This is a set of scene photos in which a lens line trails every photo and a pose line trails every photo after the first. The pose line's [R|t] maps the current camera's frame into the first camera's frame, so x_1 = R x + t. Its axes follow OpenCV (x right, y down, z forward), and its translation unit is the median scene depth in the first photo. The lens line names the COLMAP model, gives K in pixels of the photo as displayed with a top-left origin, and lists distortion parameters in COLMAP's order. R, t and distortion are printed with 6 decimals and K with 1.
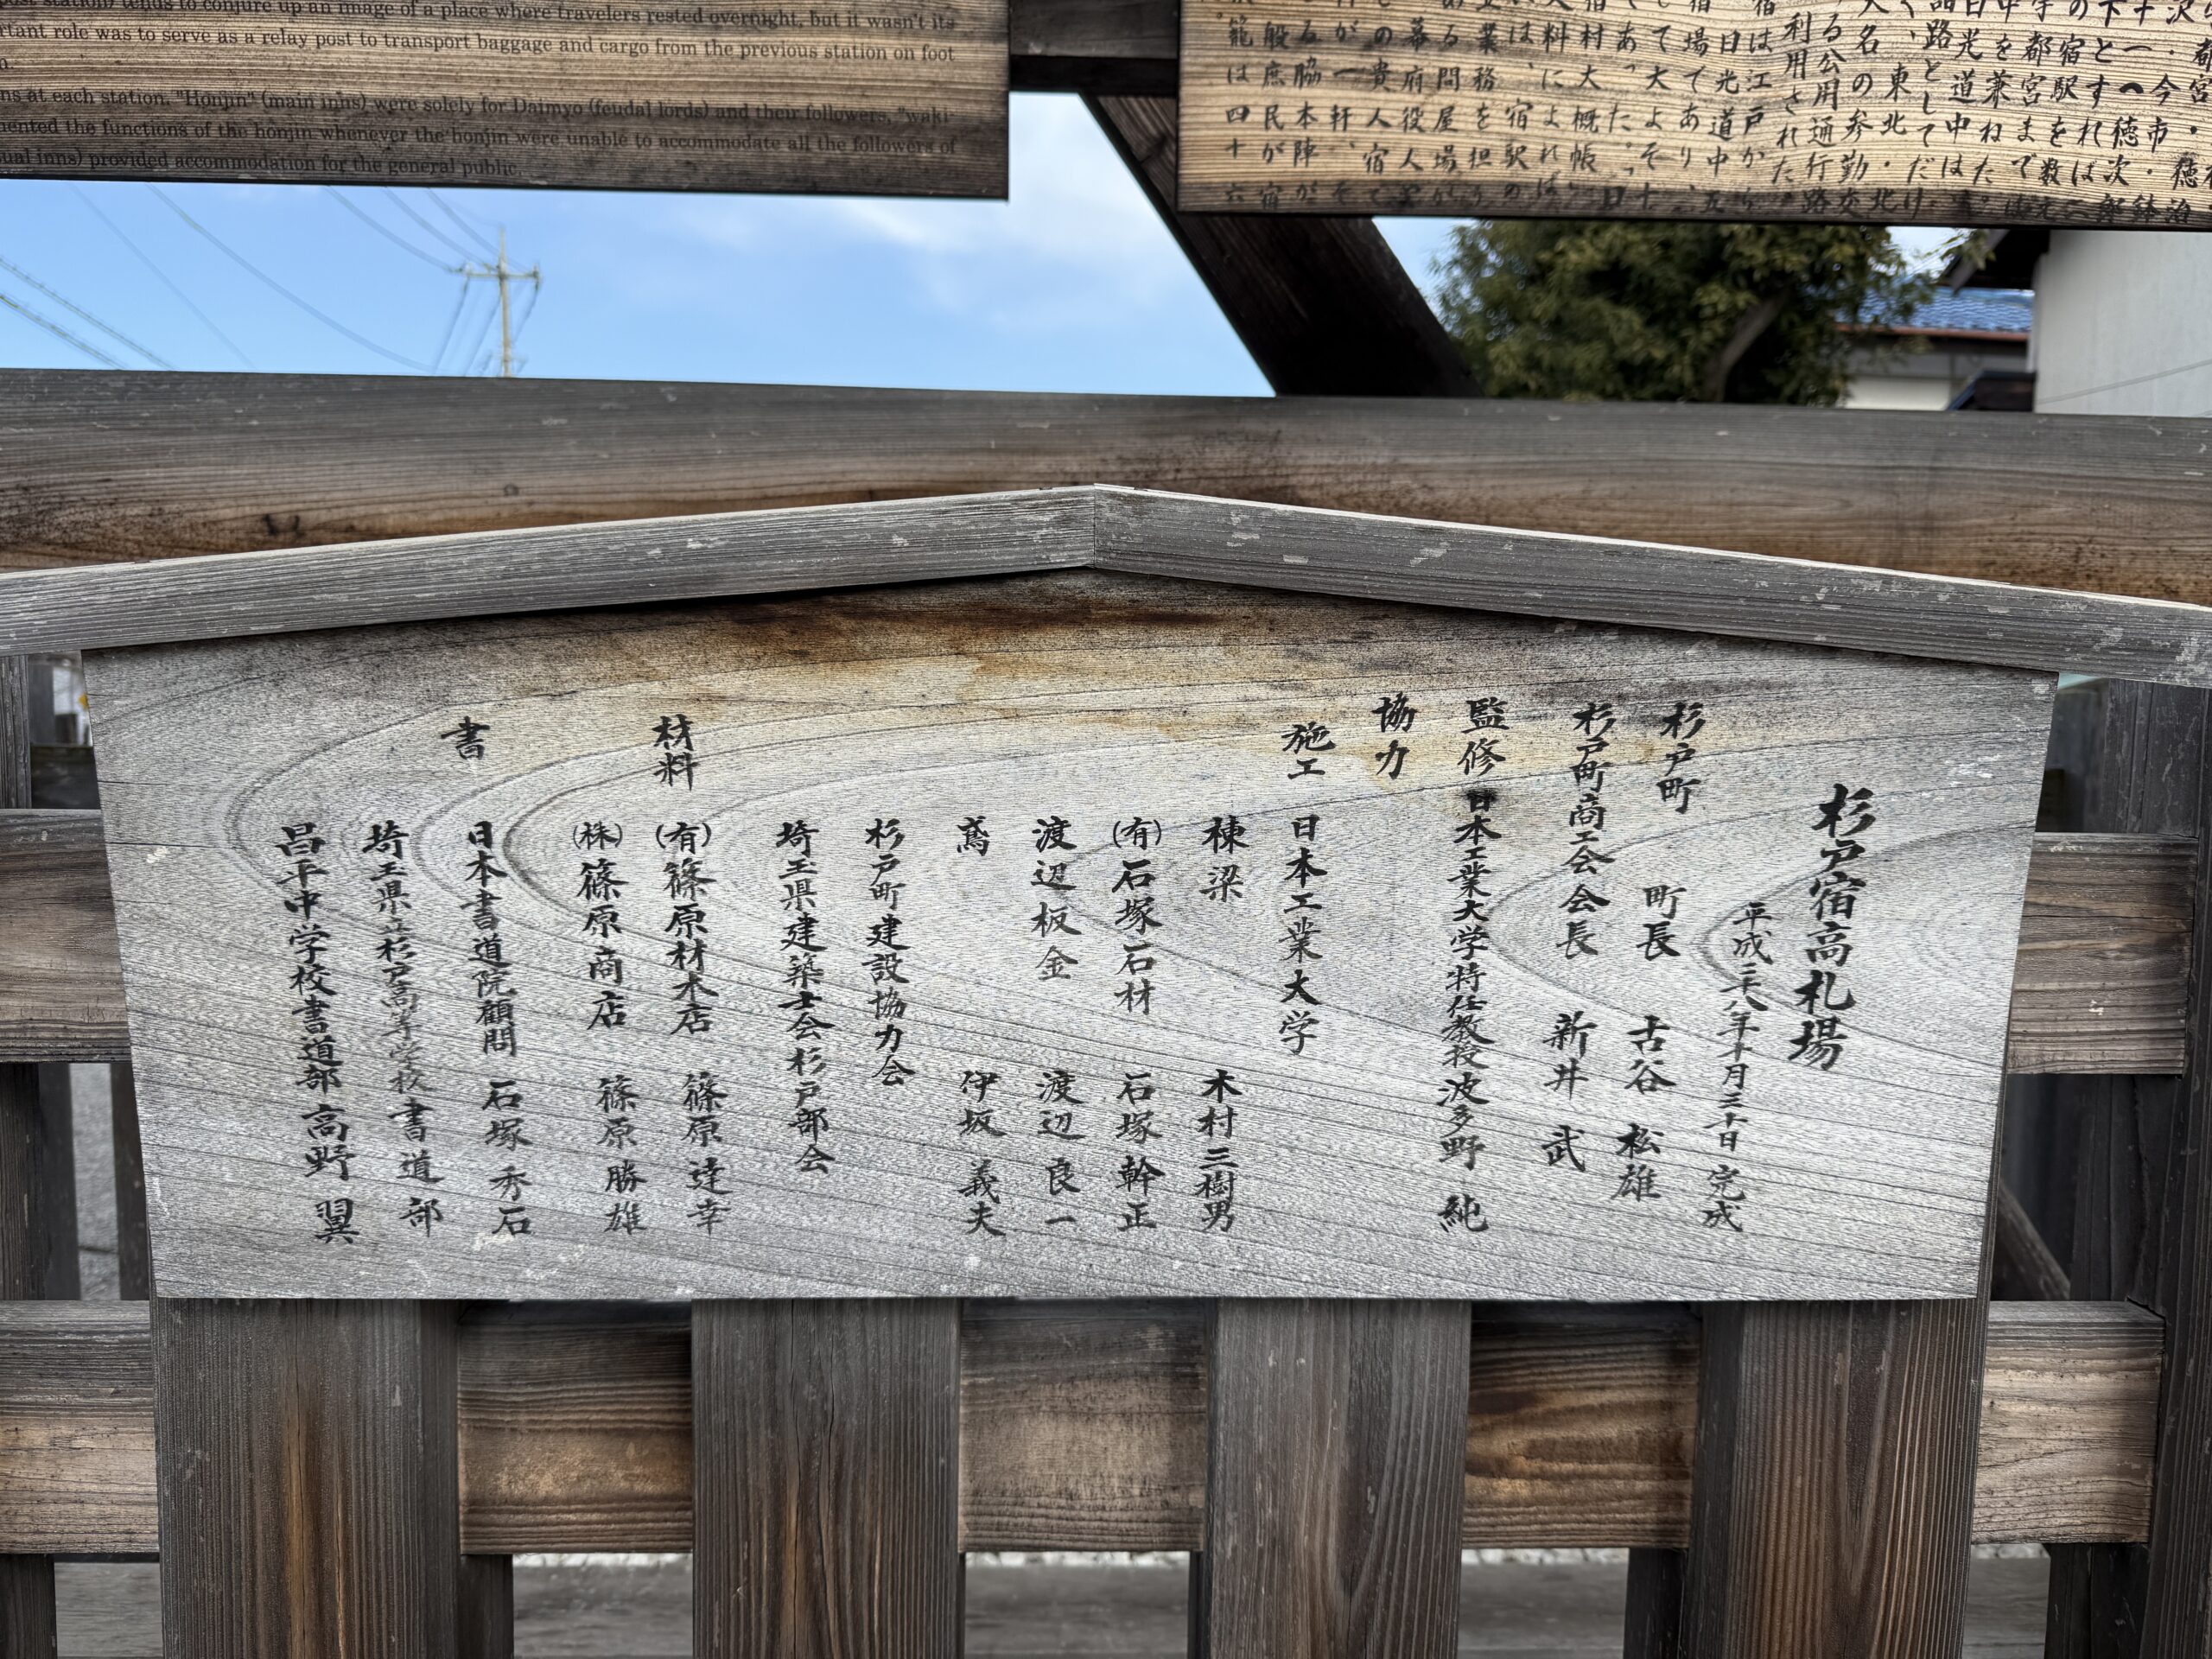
lens RADIAL K [[1392.1, 0, 1145.0], [0, 1392.1, 824.0], [0, 0, 1]] dist [0.071463, -0.064638]
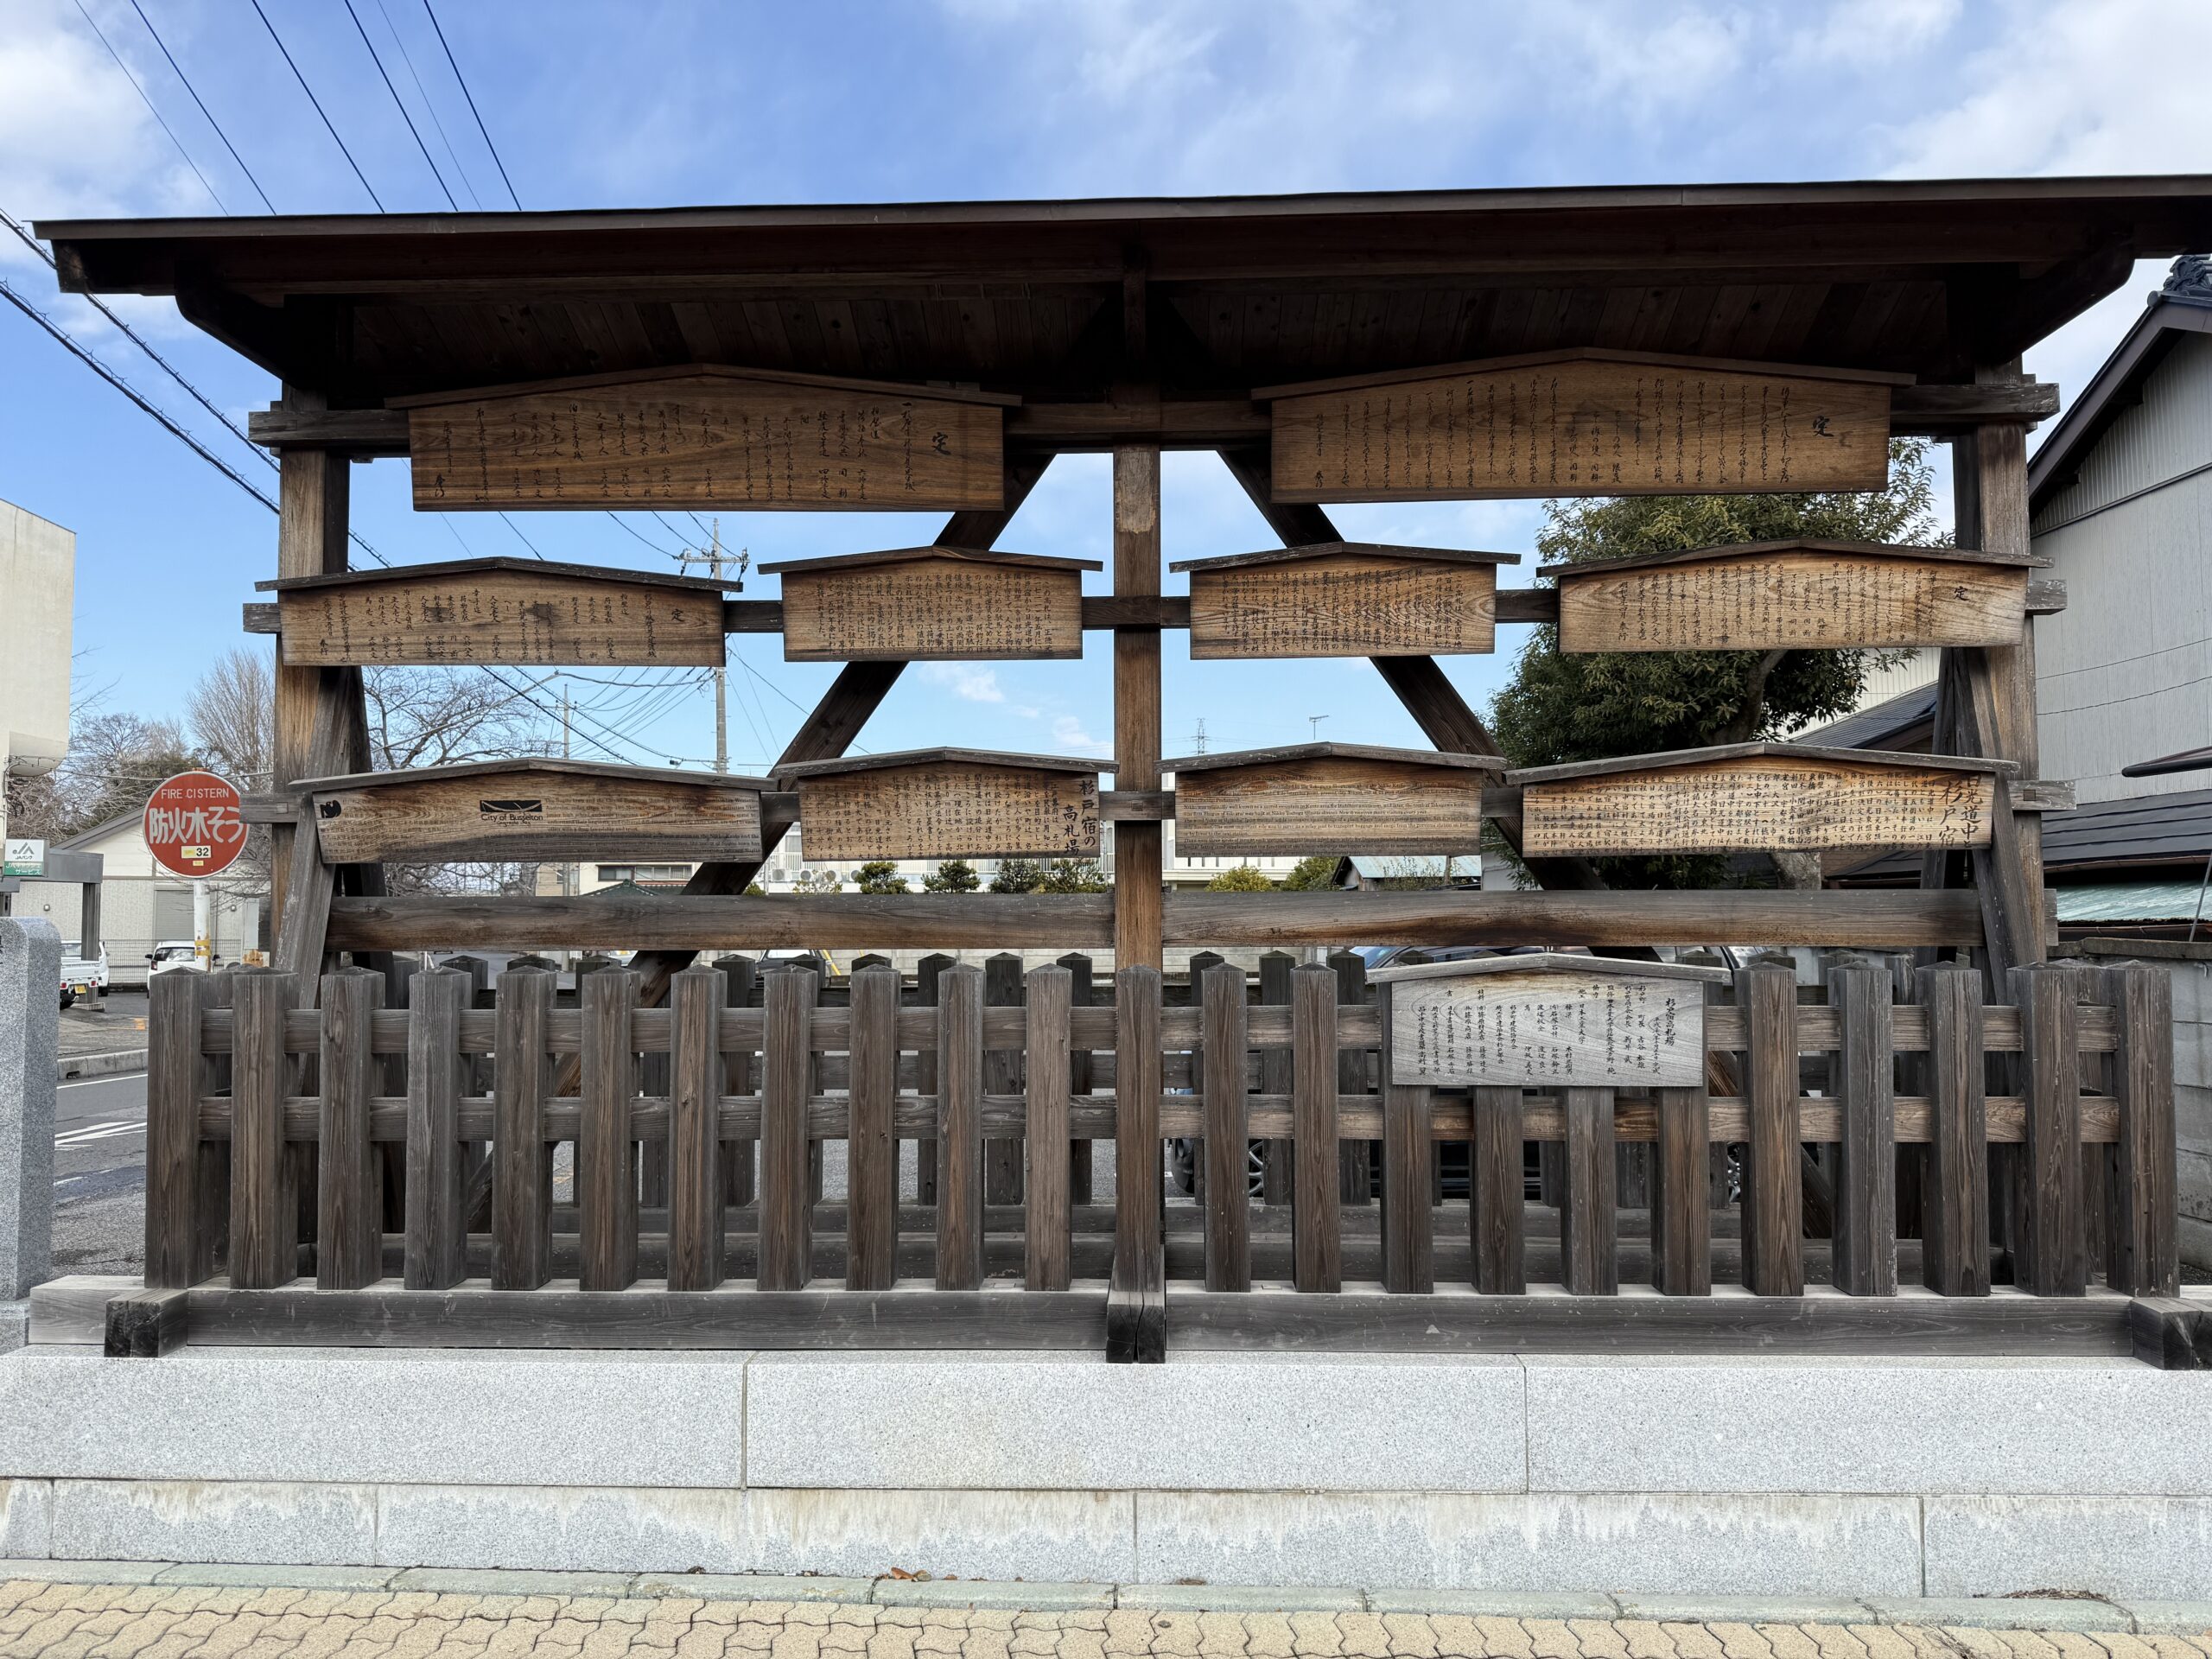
lens RADIAL K [[1393.6, 0, 1105.2], [0, 1393.6, 862.5], [0, 0, 1]] dist [0.043516, -0.029734]
pose [[0.995583, -0.021296, -0.091439, -1.382067], [0.010107, 0.992585, -0.121130, 0.100247], [0.093341, 0.119671, 0.988416, -5.319792]]
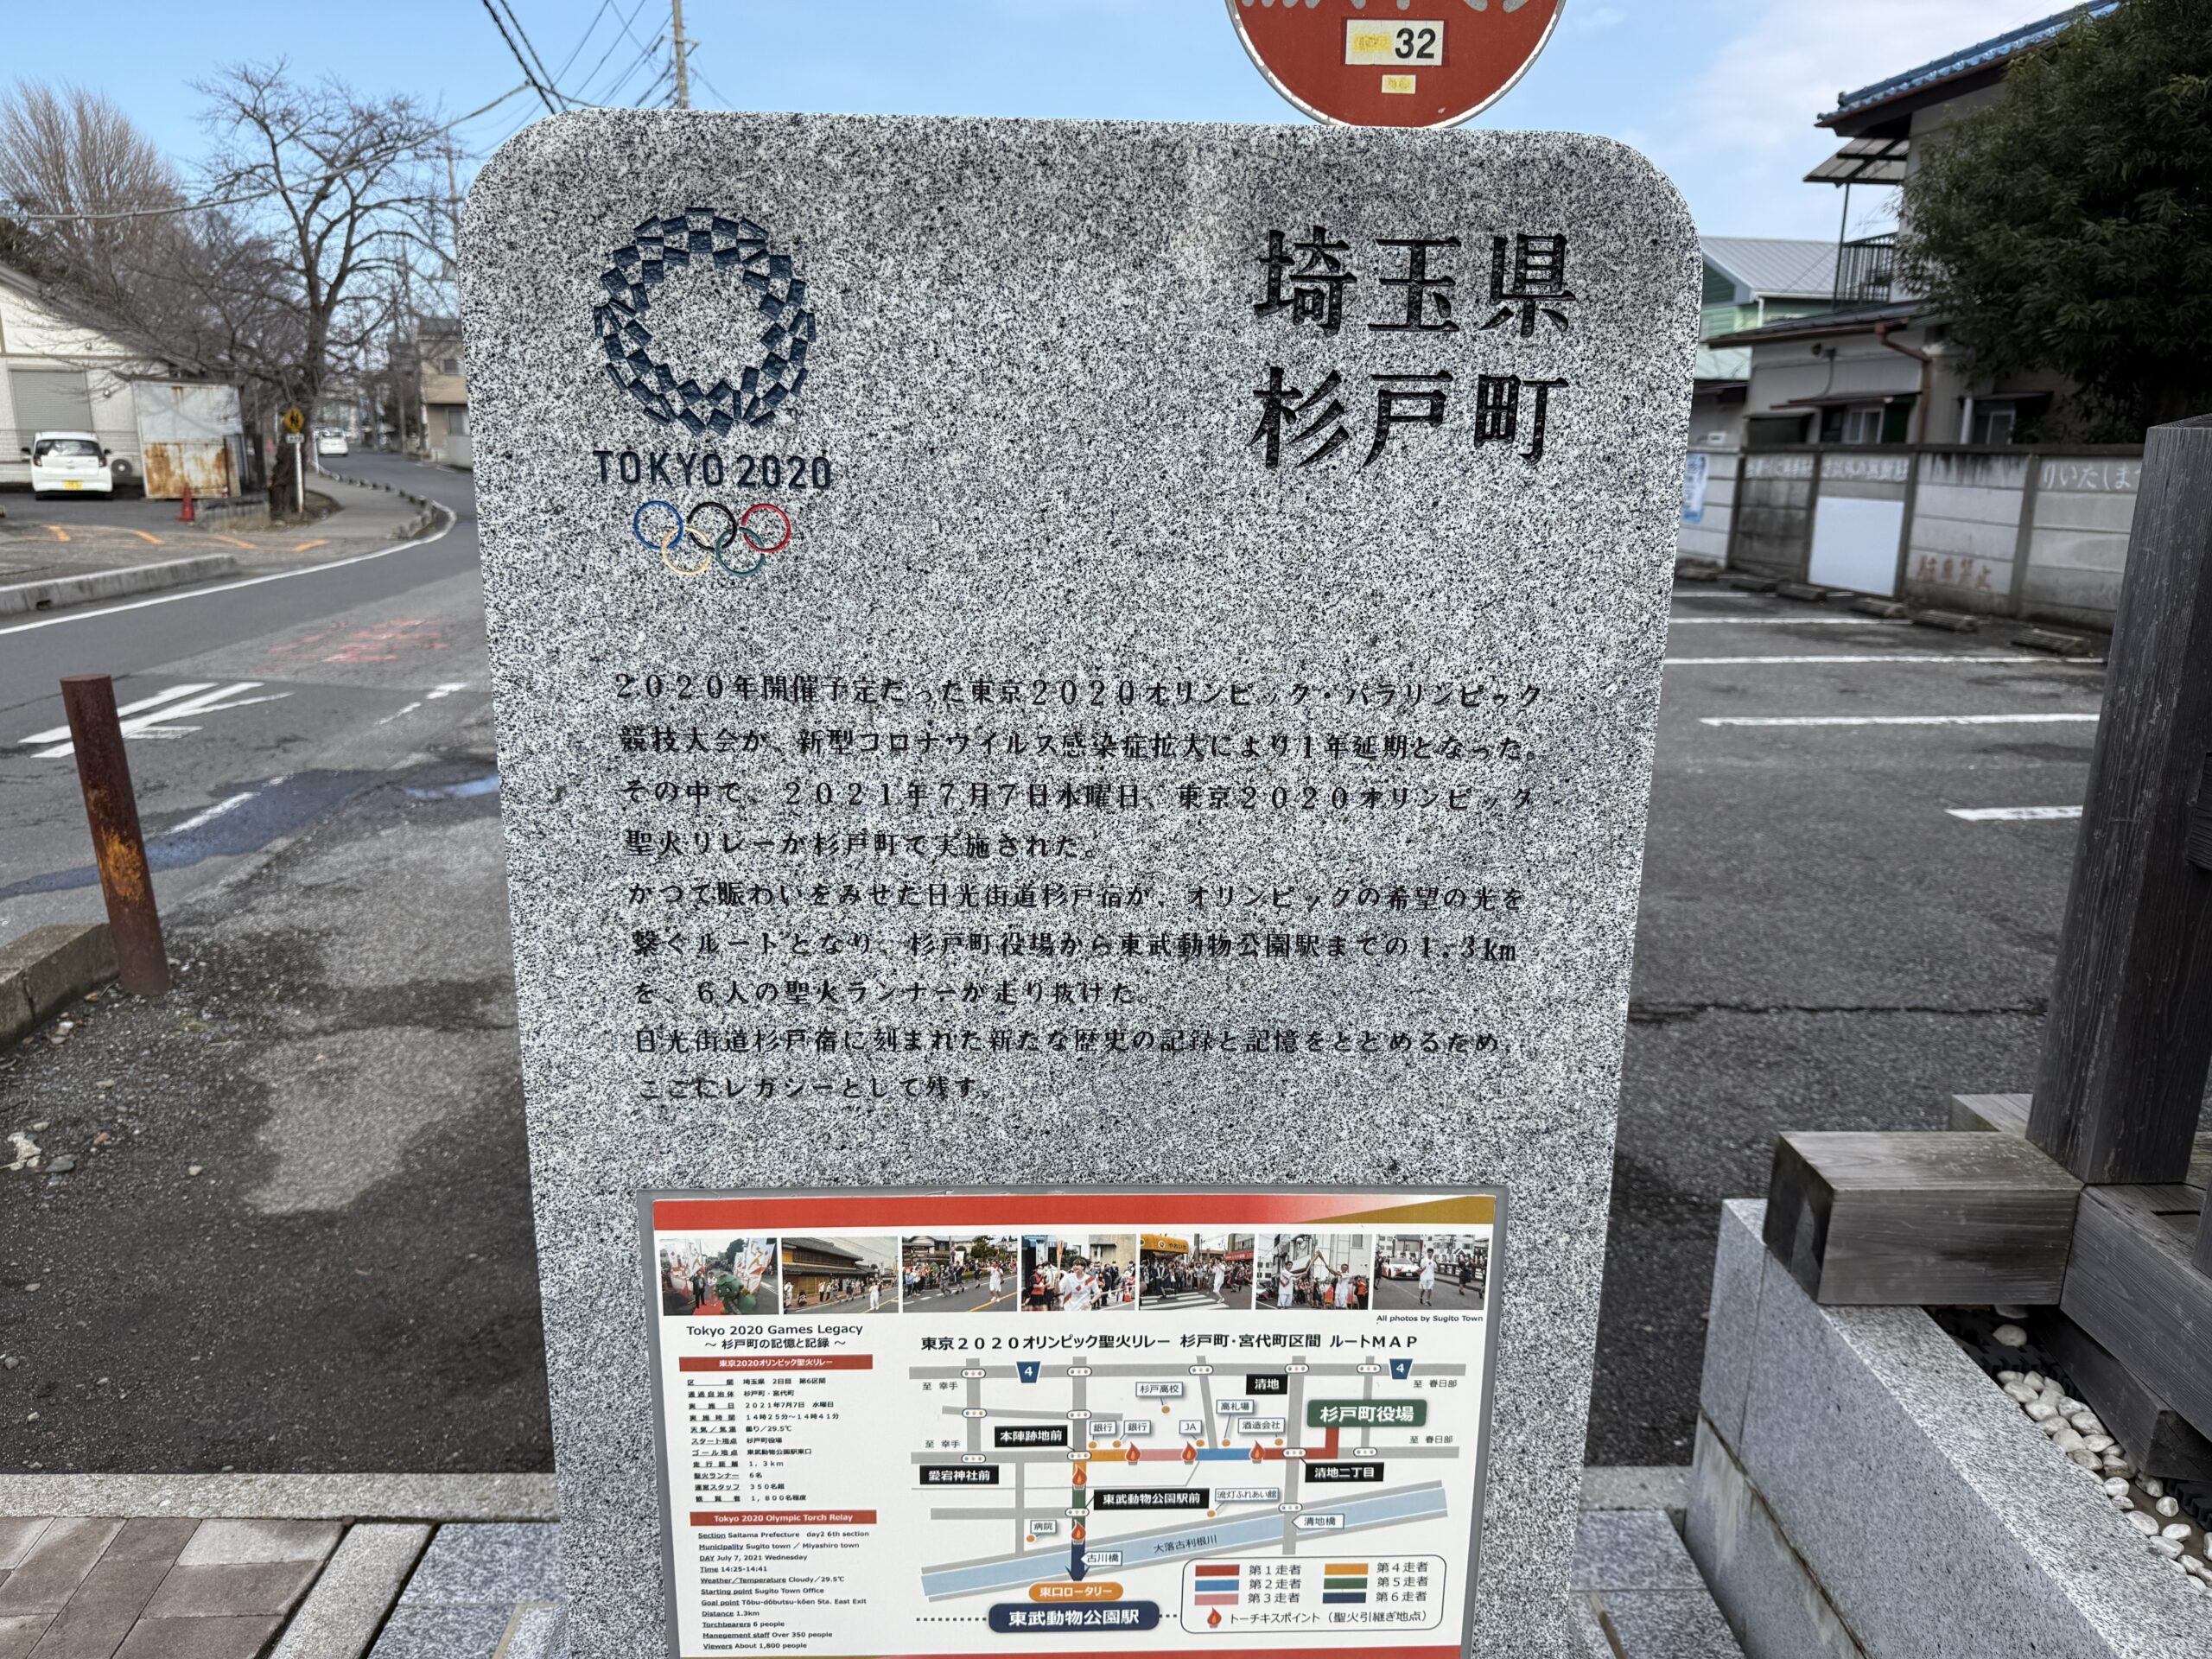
lens RADIAL K [[1448.6, 0, 1103.3], [0, 1448.6, 761.4], [0, 0, 1]] dist [0.002475, -0.000042]
pose [[0.999476, 0.005773, -0.031864, -8.168032], [-0.001127, 0.989587, 0.143935, -0.156243], [0.032363, -0.143823, 0.989074, -0.093947]]
